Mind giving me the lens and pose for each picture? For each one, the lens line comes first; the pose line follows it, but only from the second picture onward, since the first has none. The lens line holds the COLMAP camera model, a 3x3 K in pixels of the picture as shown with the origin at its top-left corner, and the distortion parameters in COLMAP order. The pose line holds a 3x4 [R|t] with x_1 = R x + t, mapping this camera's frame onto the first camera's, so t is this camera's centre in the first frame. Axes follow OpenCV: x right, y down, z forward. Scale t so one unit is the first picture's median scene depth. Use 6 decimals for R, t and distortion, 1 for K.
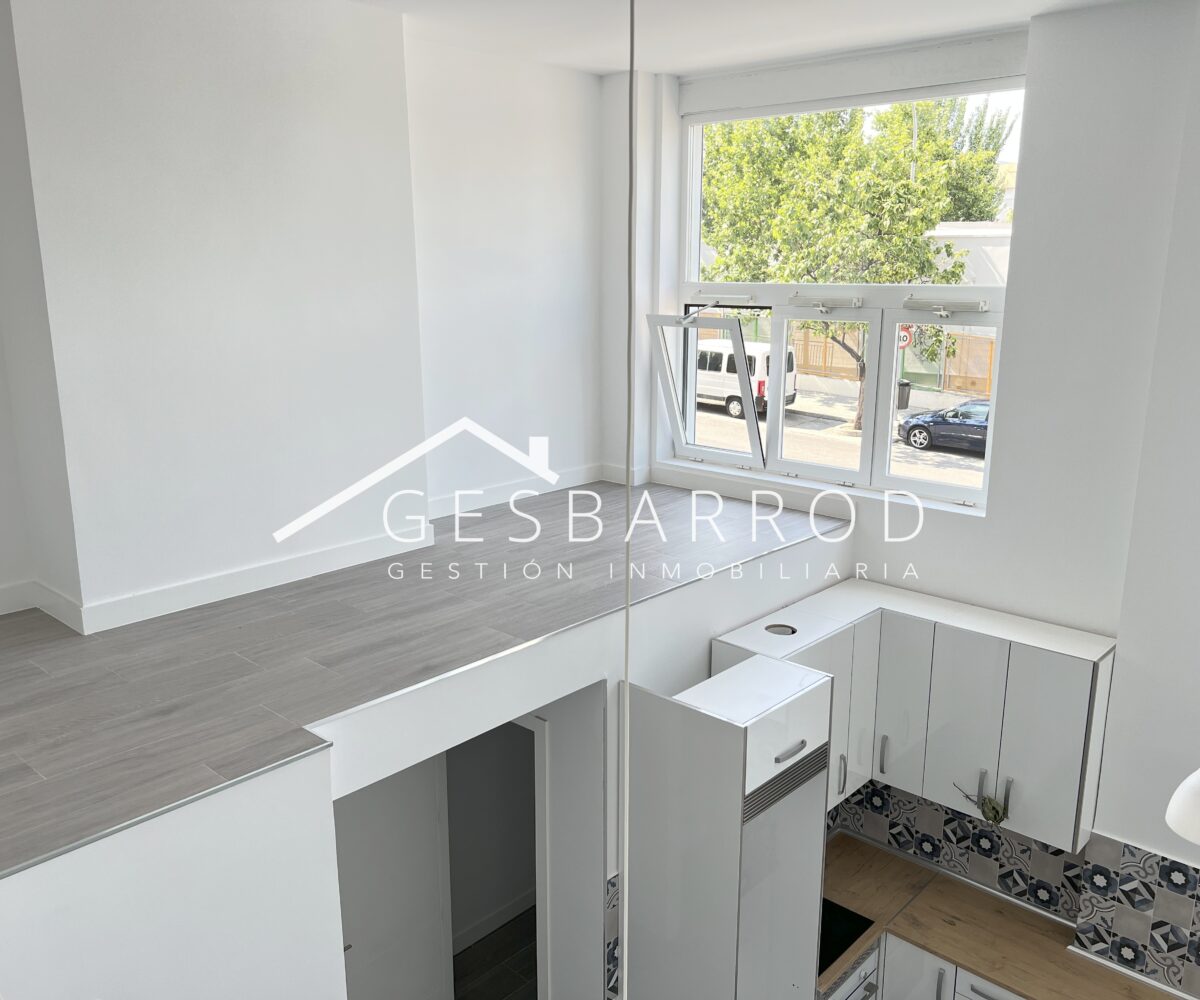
lens RADIAL K [[1006.0, 0, 614.9], [0, 1006.0, 509.9], [0, 0, 1]] dist [0.055585, -0.050319]
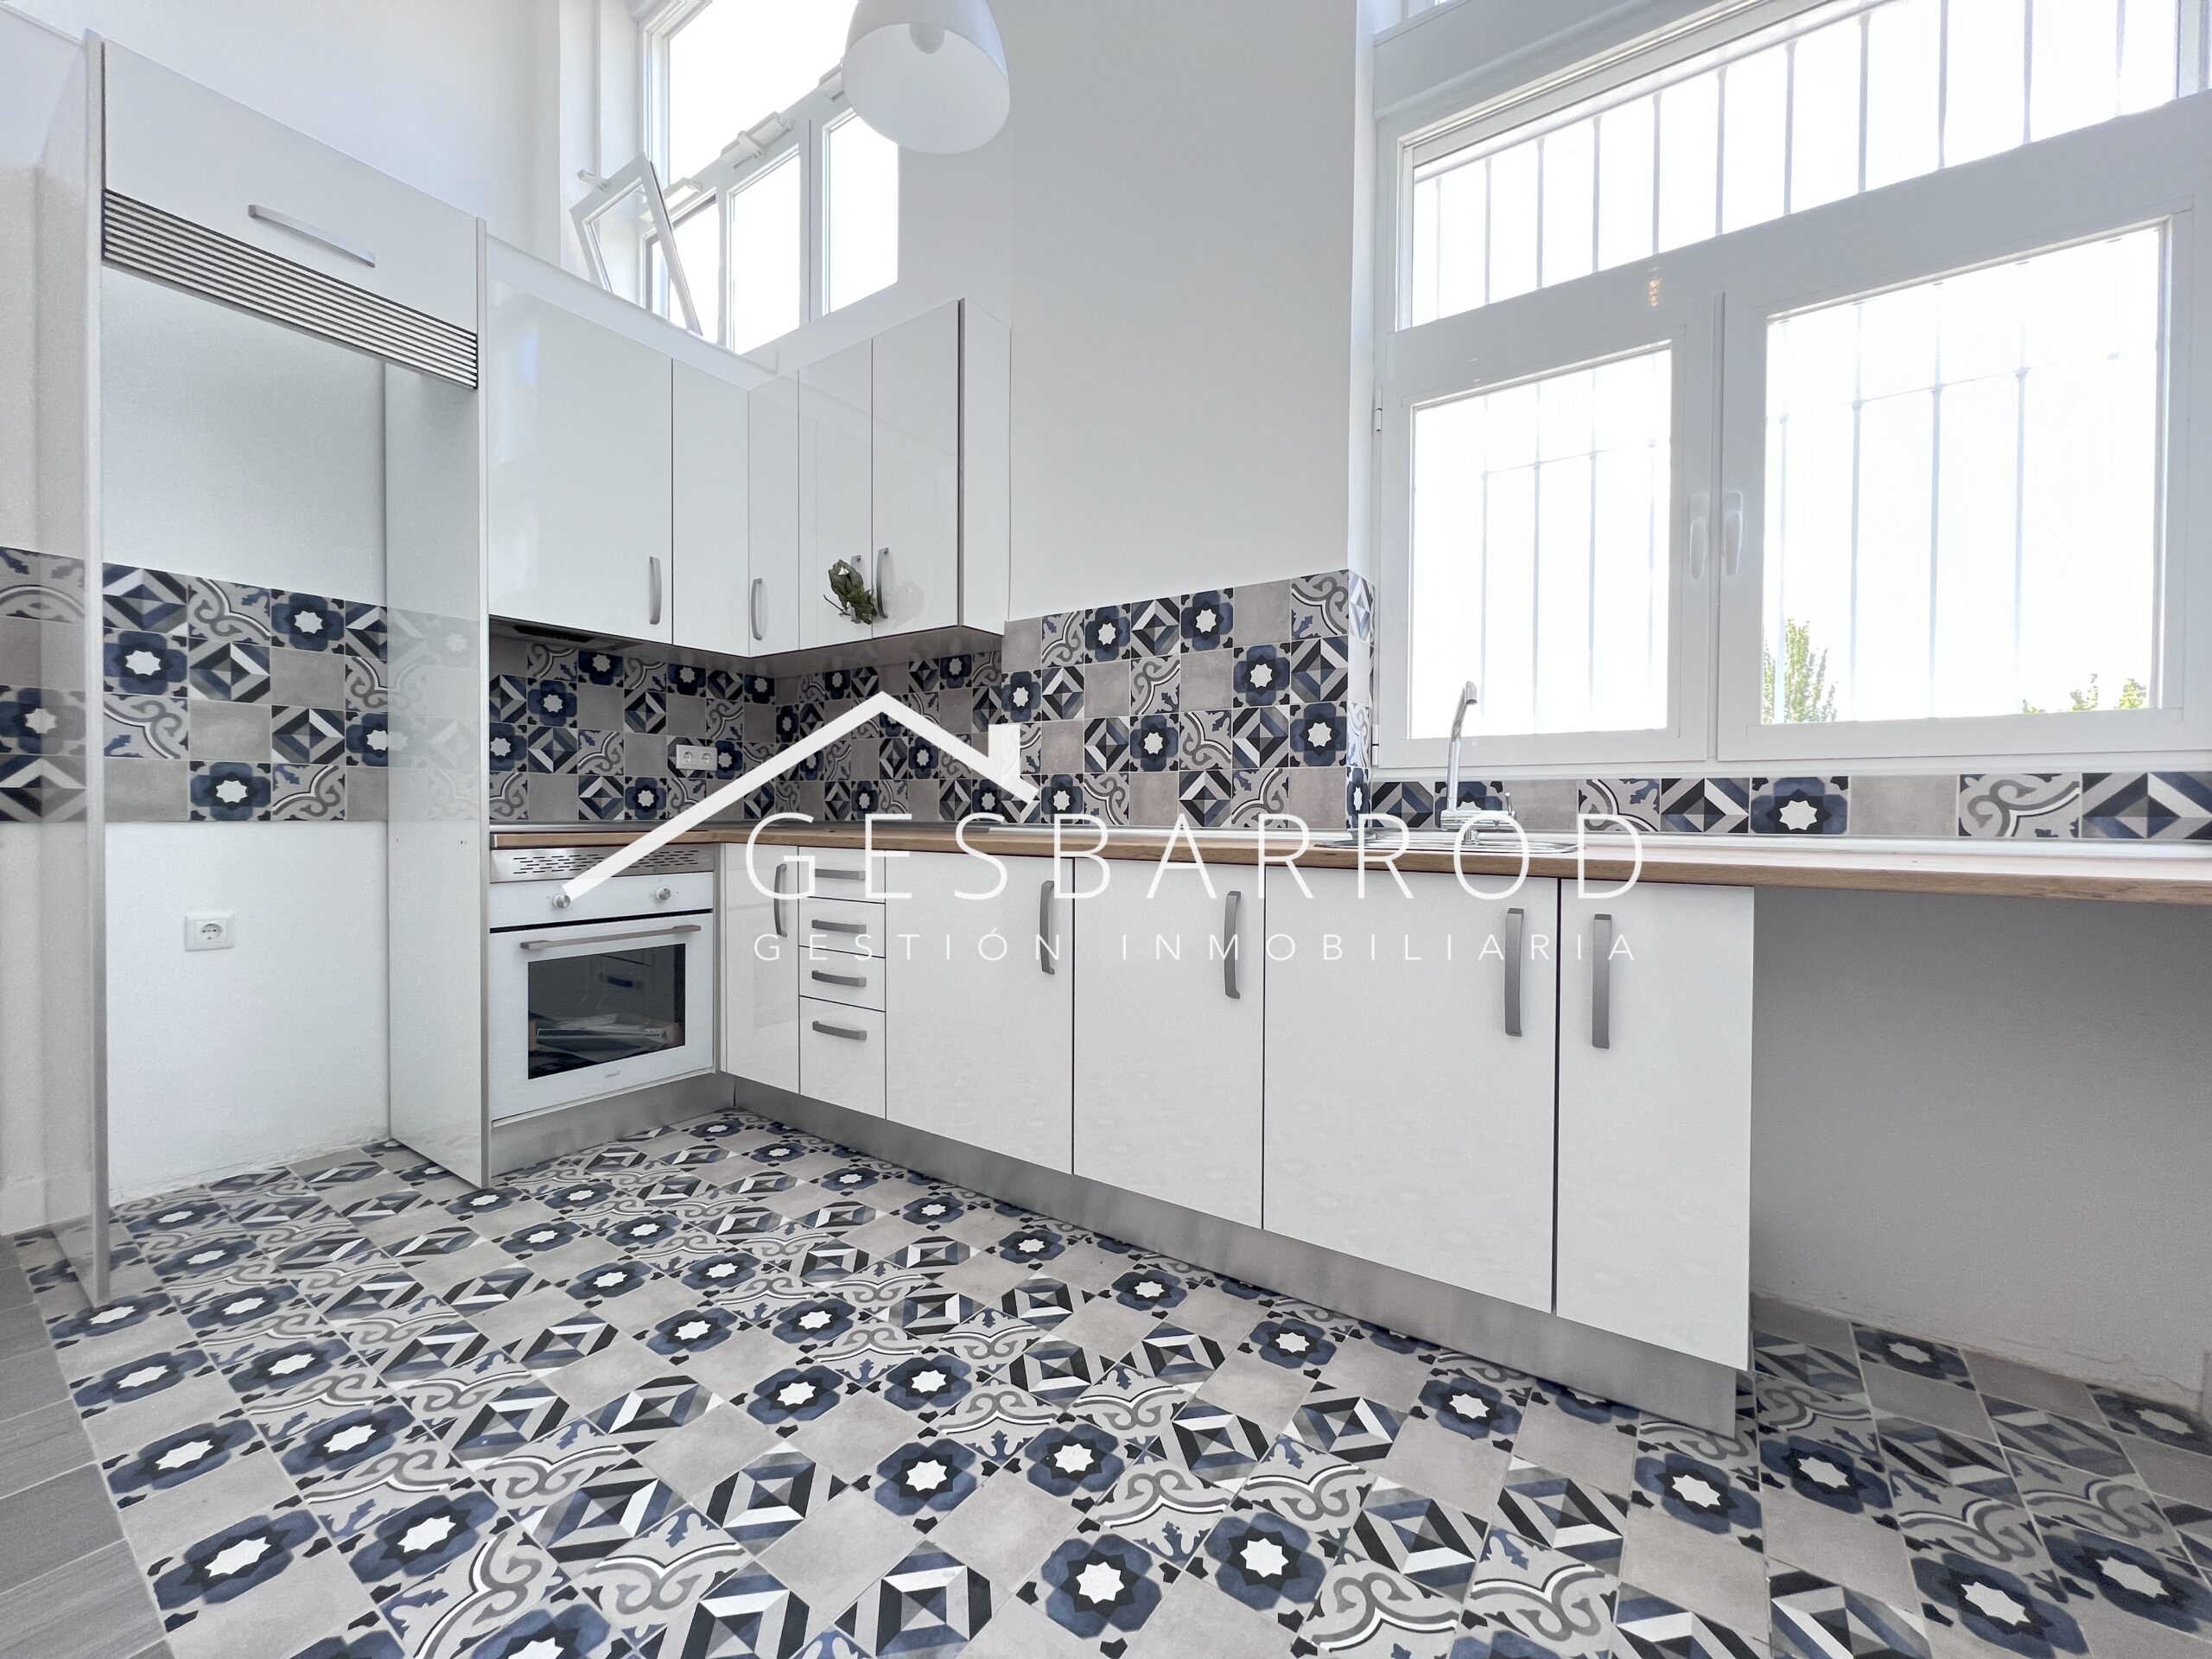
lens RADIAL K [[886.0, 0, 1103.8], [0, 886.0, 826.4], [0, 0, 1]] dist [-0.000660, 0.000570]
pose [[0.991159, 0.001967, 0.132665, 0.425000], [0.027404, 0.975294, -0.219206, 0.530755], [-0.129819, 0.220903, 0.966617, 0.443458]]
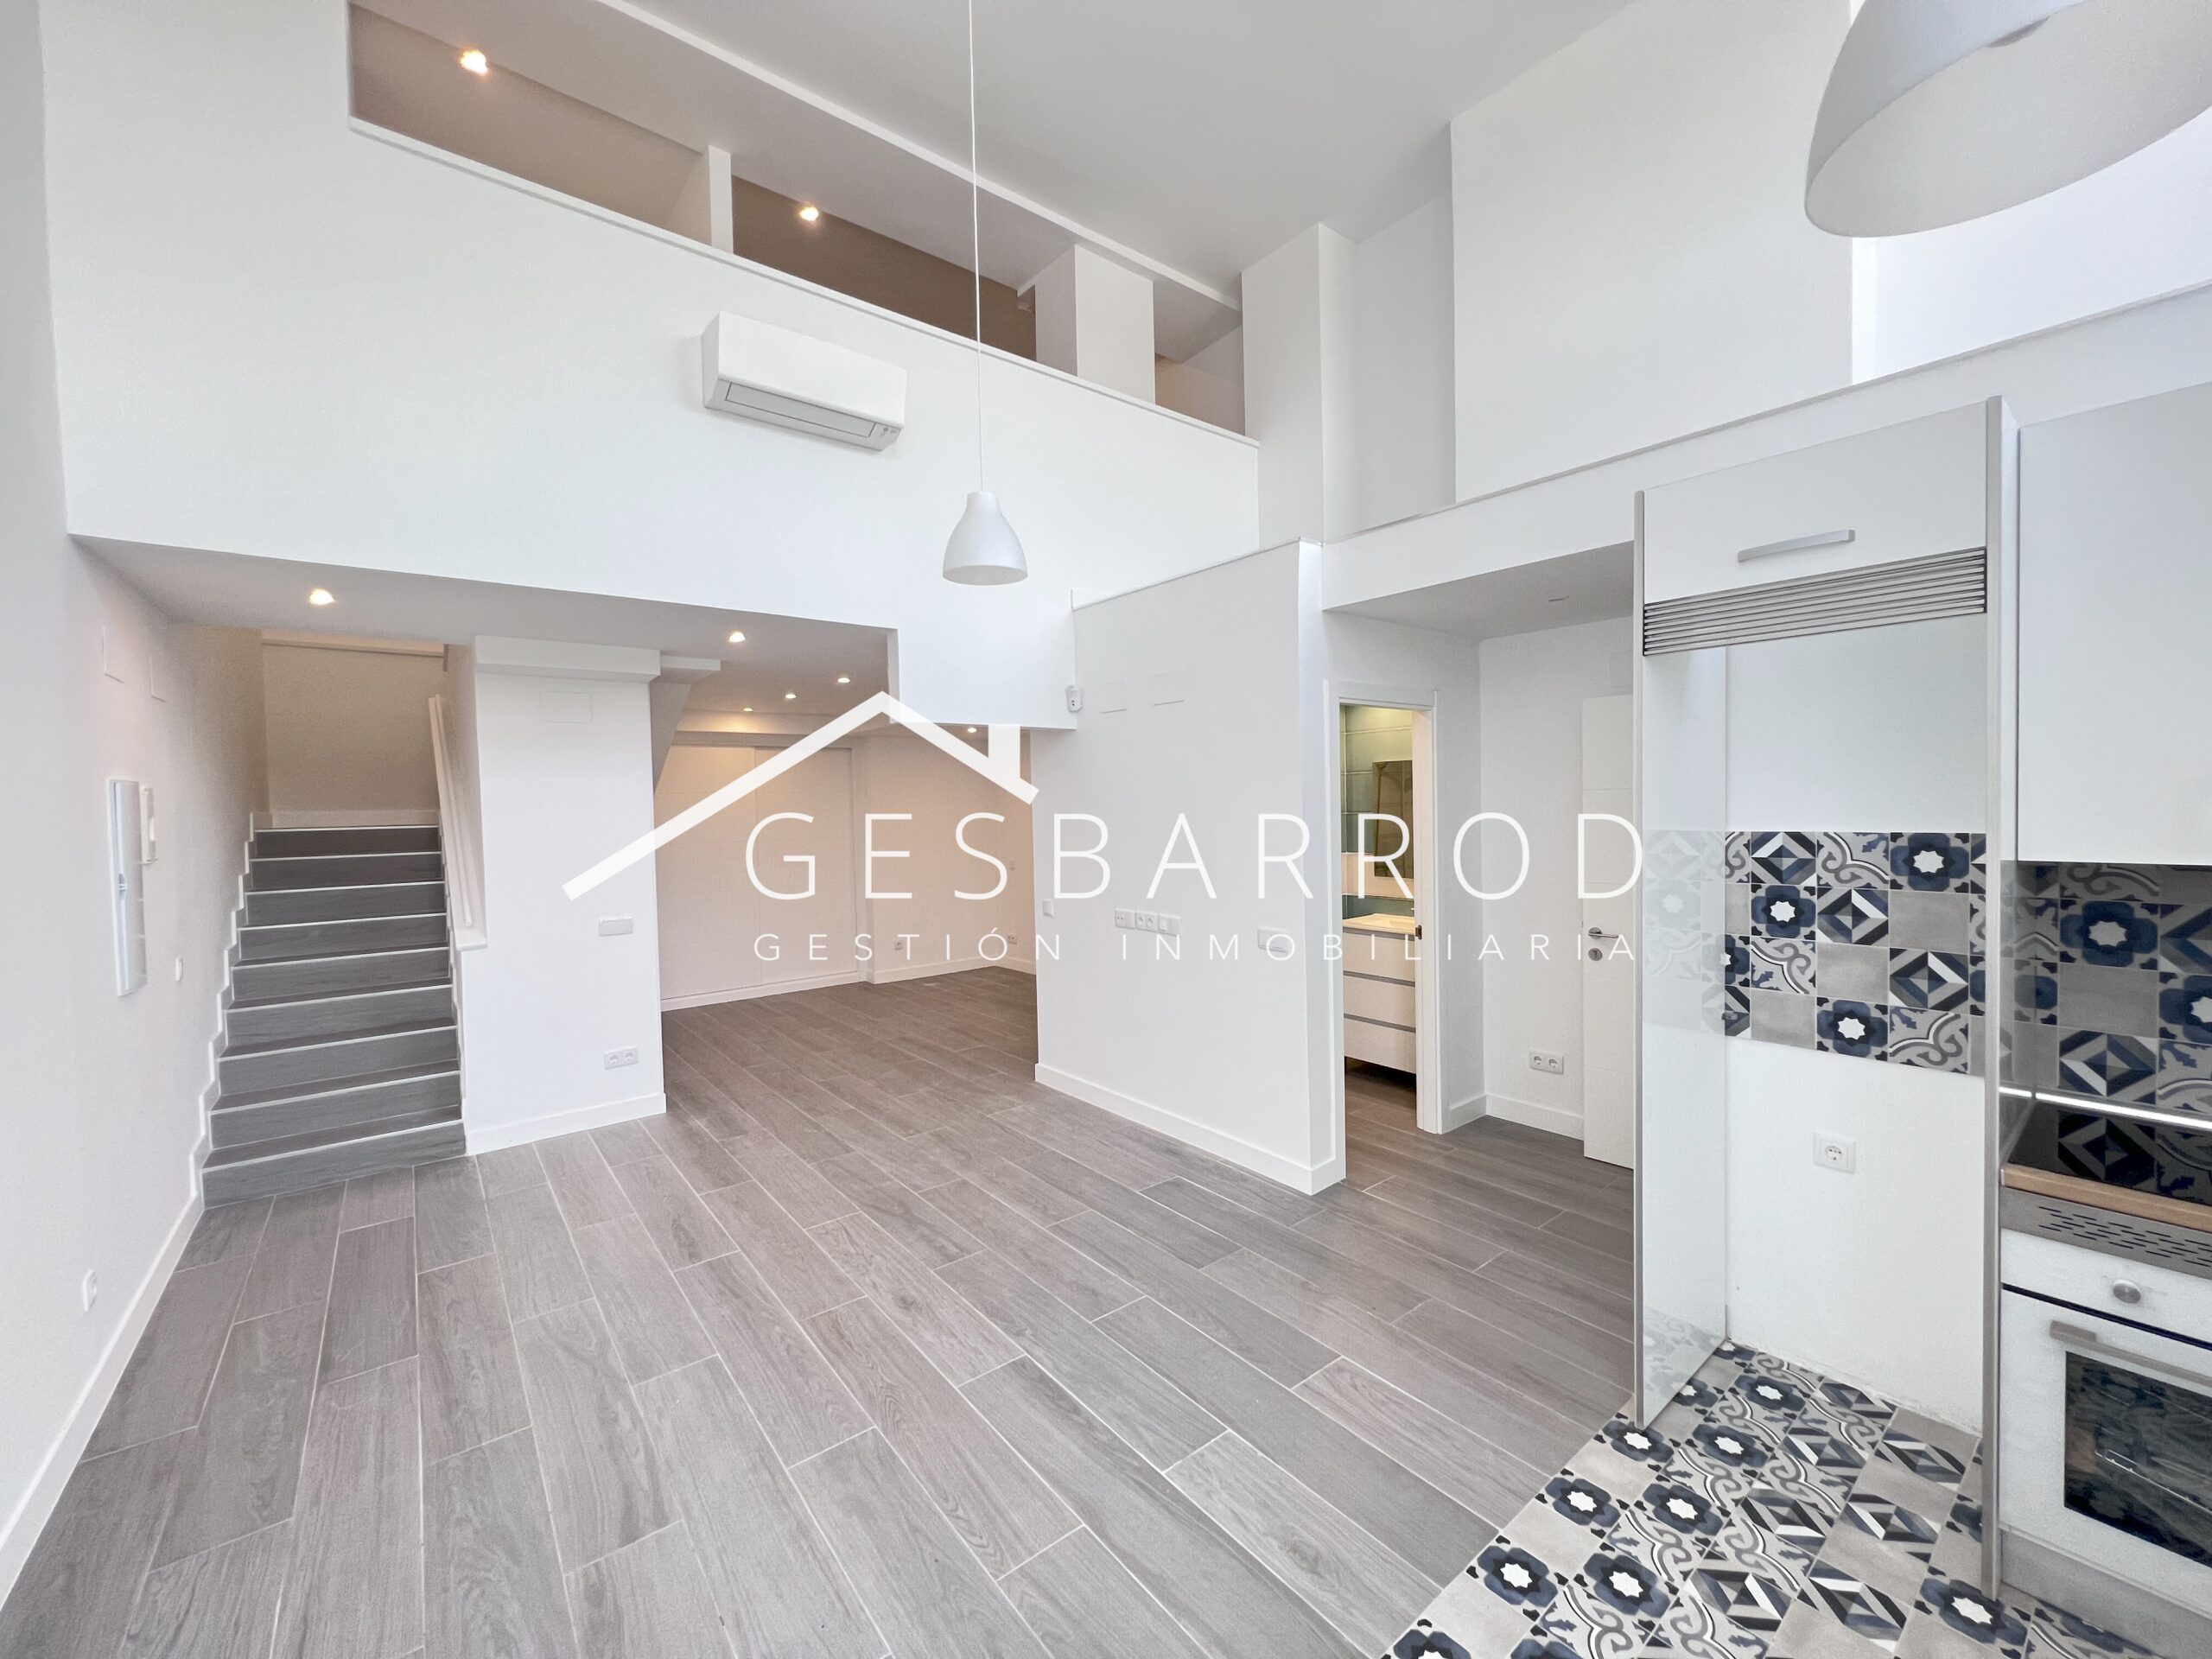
lens RADIAL K [[886.0, 0, 1104.2], [0, 886.0, 826.4], [0, 0, 1]] dist [-0.000660, 0.000570]
pose [[-0.157788, 0.026495, -0.987117, 0.578750], [-0.216068, 0.974490, 0.060694, 0.353765], [0.963544, 0.222861, -0.148038, 0.590823]]
